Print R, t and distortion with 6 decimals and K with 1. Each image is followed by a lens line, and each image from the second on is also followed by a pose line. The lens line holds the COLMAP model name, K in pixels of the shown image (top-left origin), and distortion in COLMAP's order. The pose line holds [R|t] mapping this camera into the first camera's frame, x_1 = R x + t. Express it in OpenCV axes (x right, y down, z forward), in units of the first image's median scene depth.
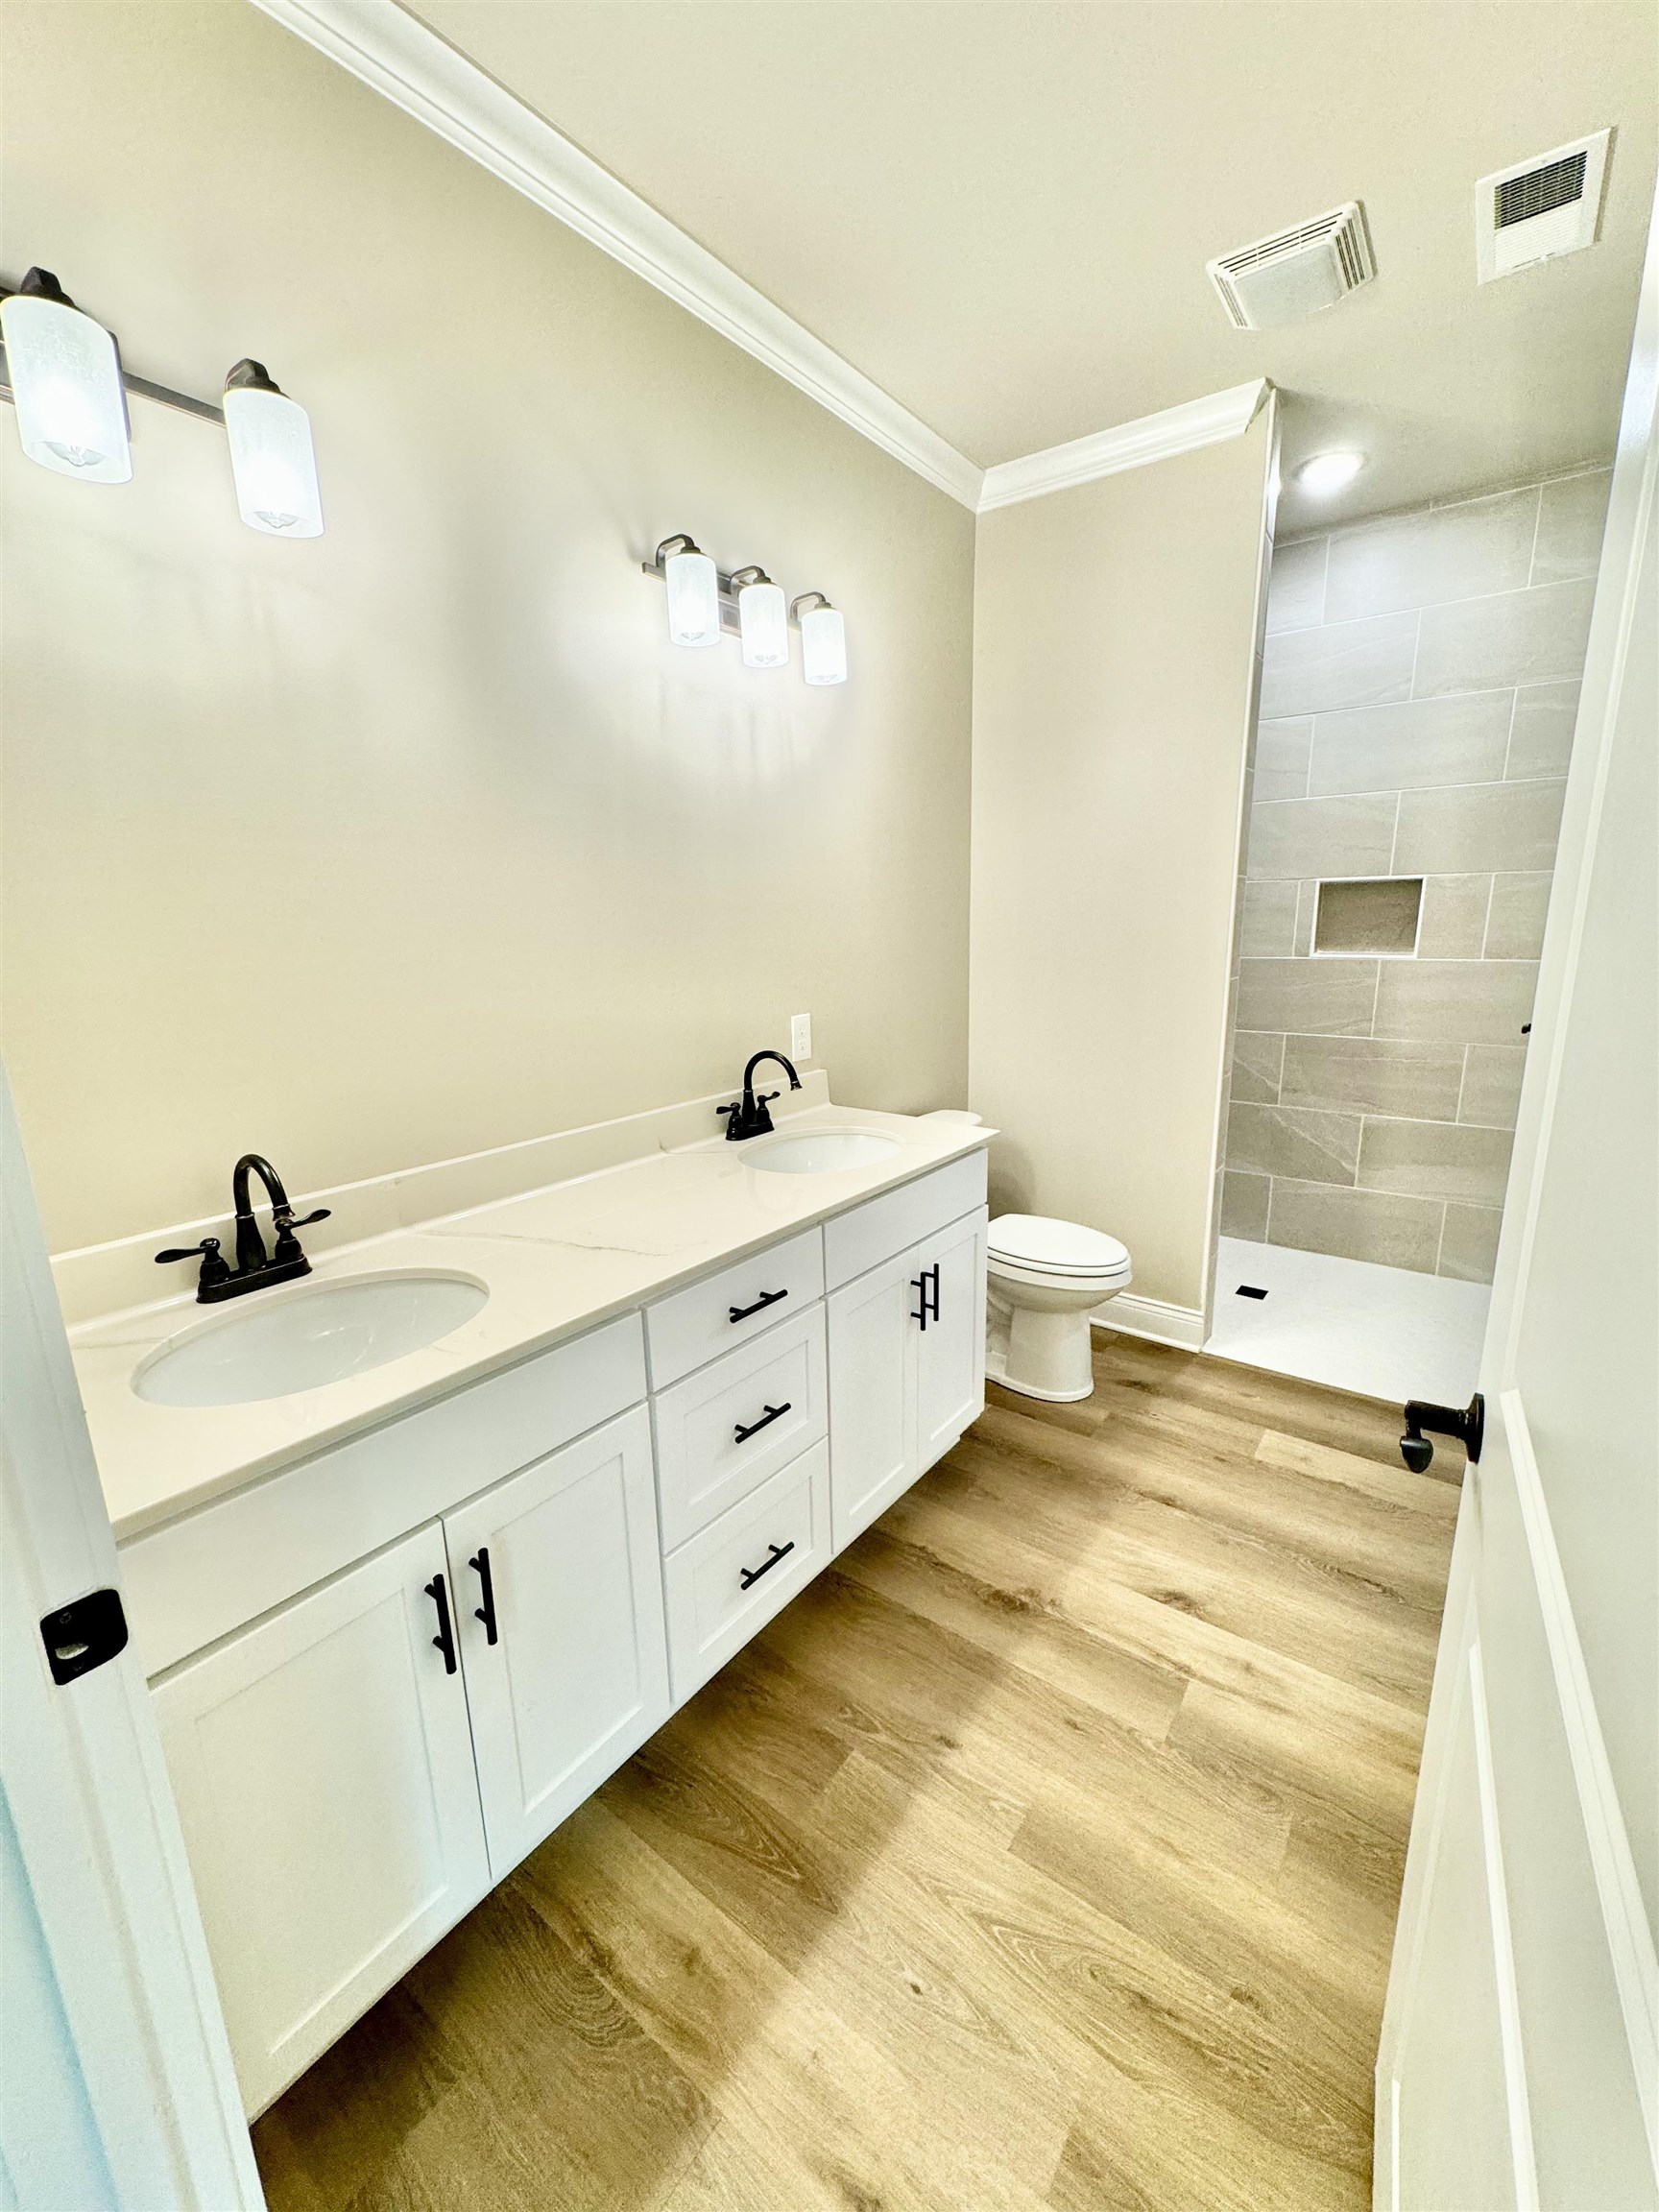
lens RADIAL K [[883.9, 0, 817.1], [0, 883.9, 1095.7], [0, 0, 1]] dist [0.002879, 0.000485]
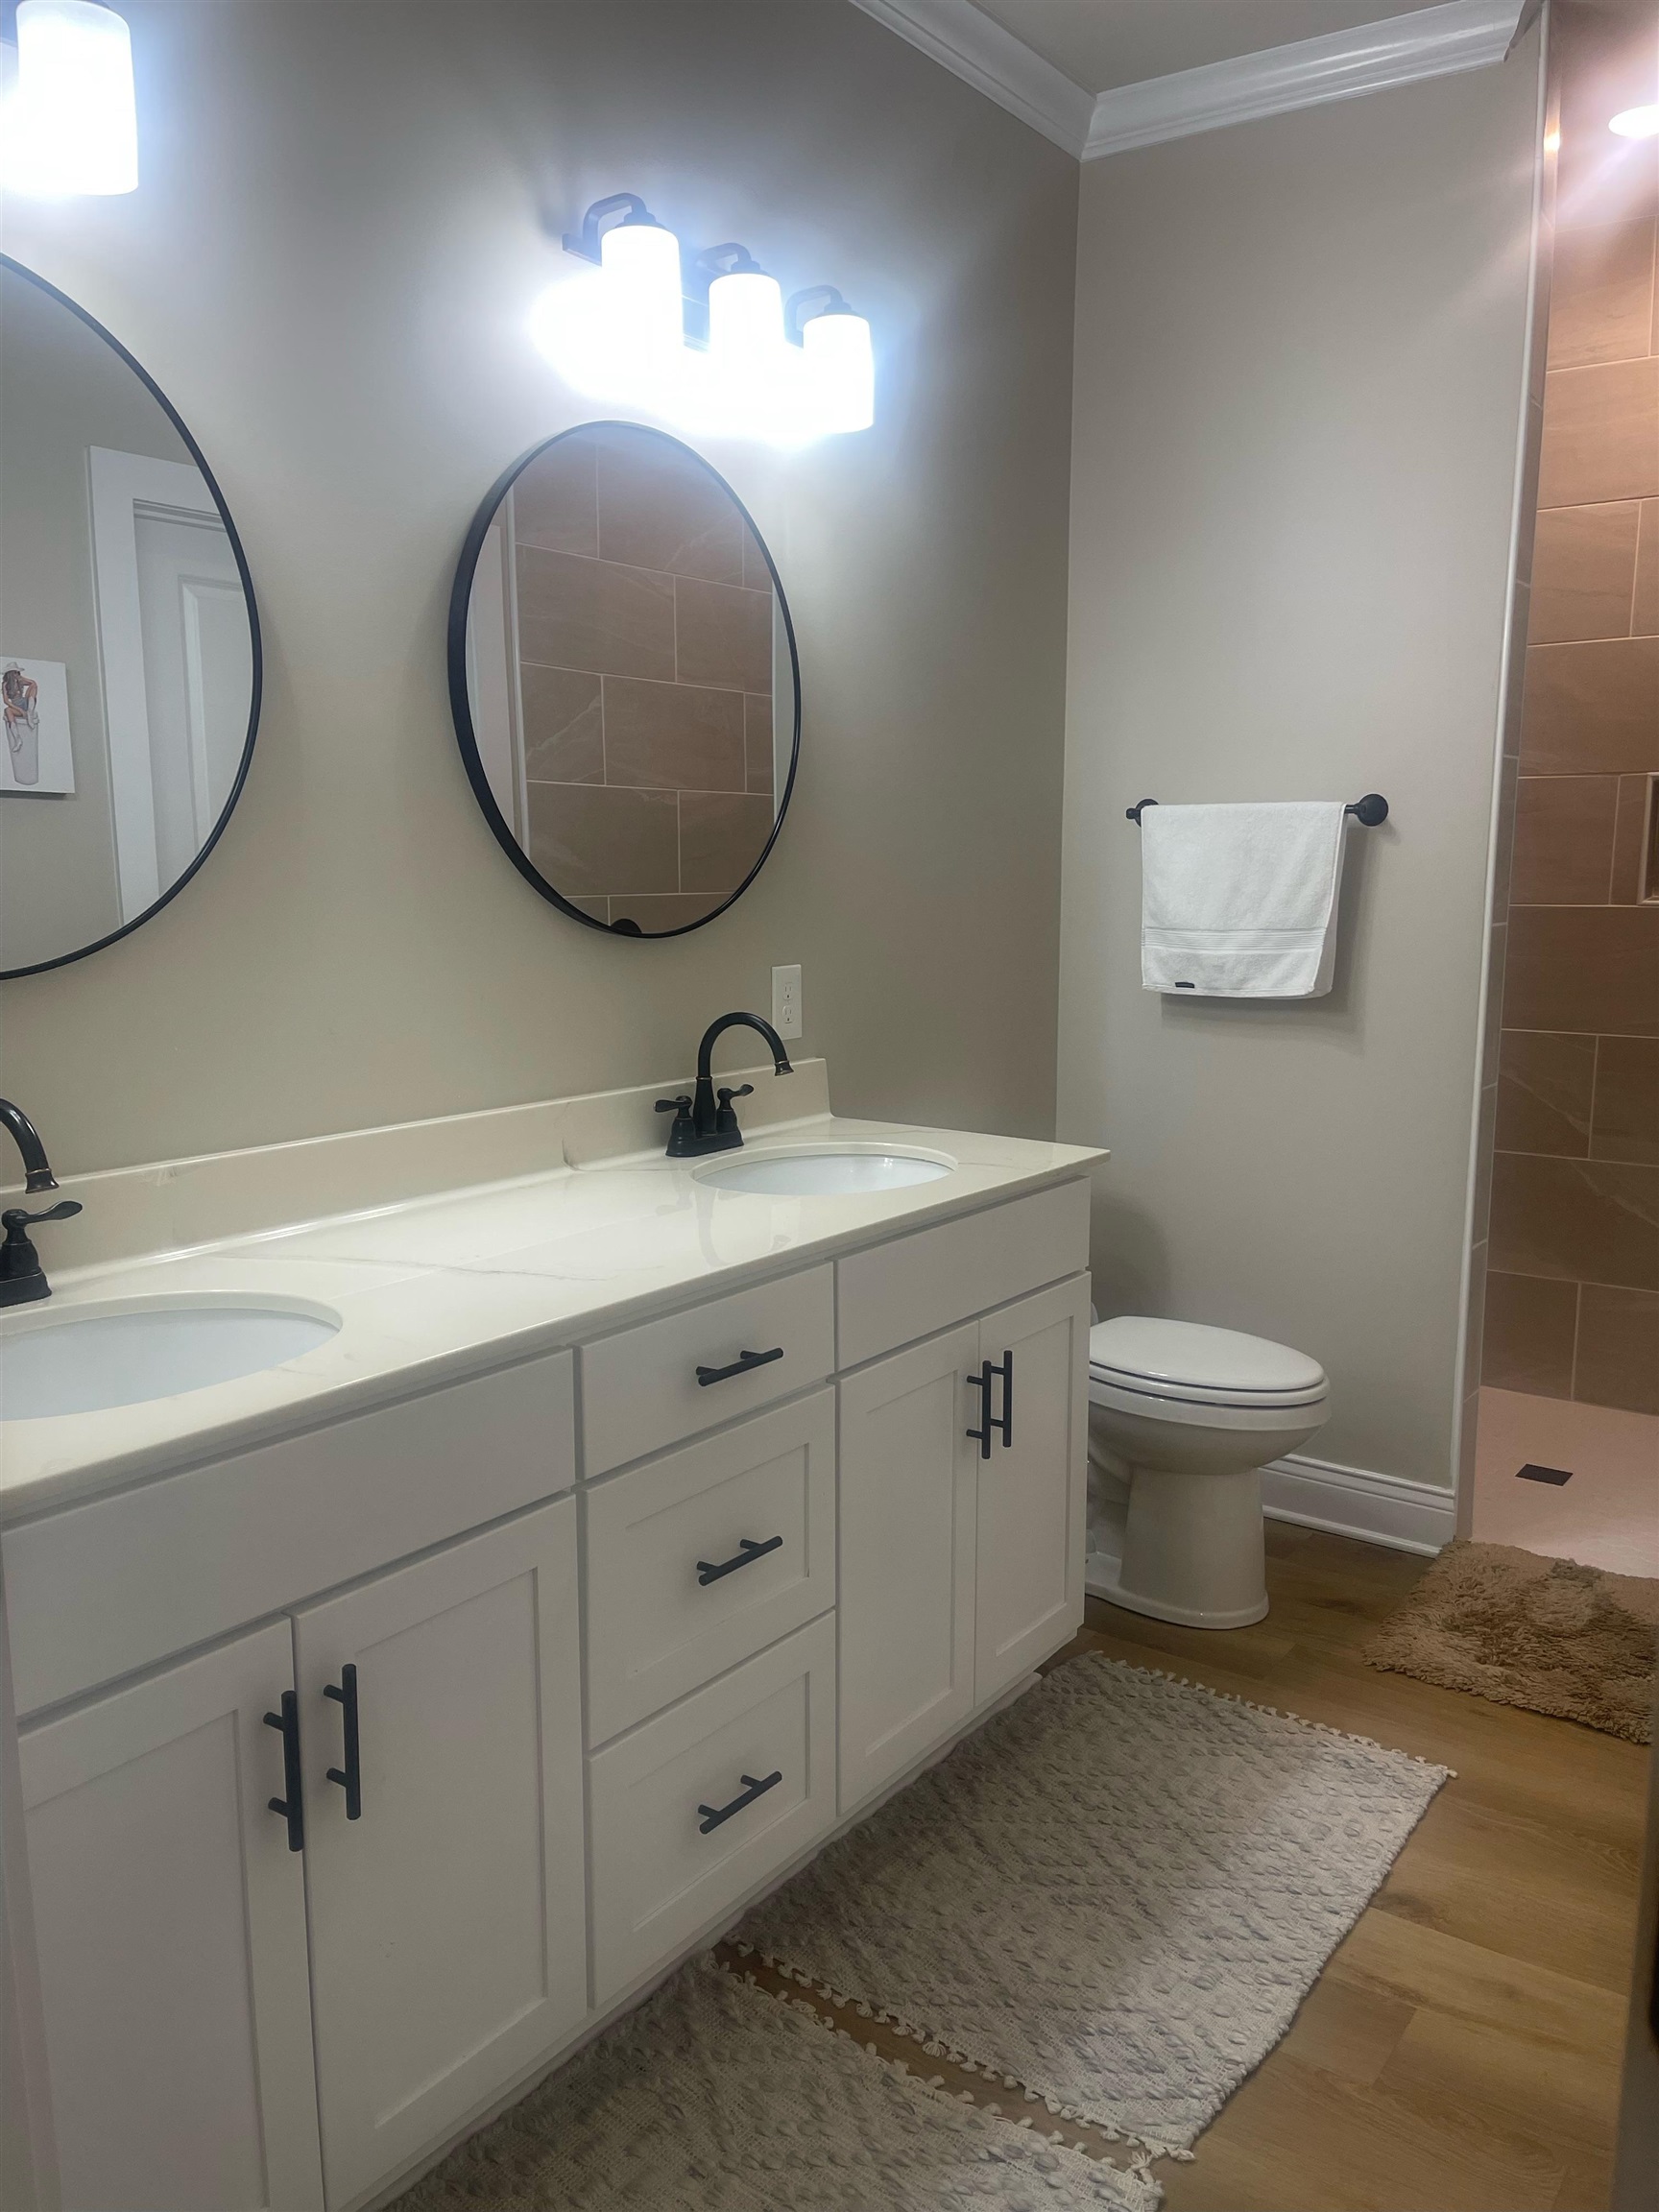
lens RADIAL K [[1693.6, 0, 814.2], [0, 1693.6, 1105.9], [0, 0, 1]] dist [0.070627, -0.035164]
pose [[0.999380, 0.017713, 0.030421, -0.037069], [-0.015847, 0.998041, -0.060519, 0.083640], [-0.031433, 0.059999, 0.997703, -0.178793]]
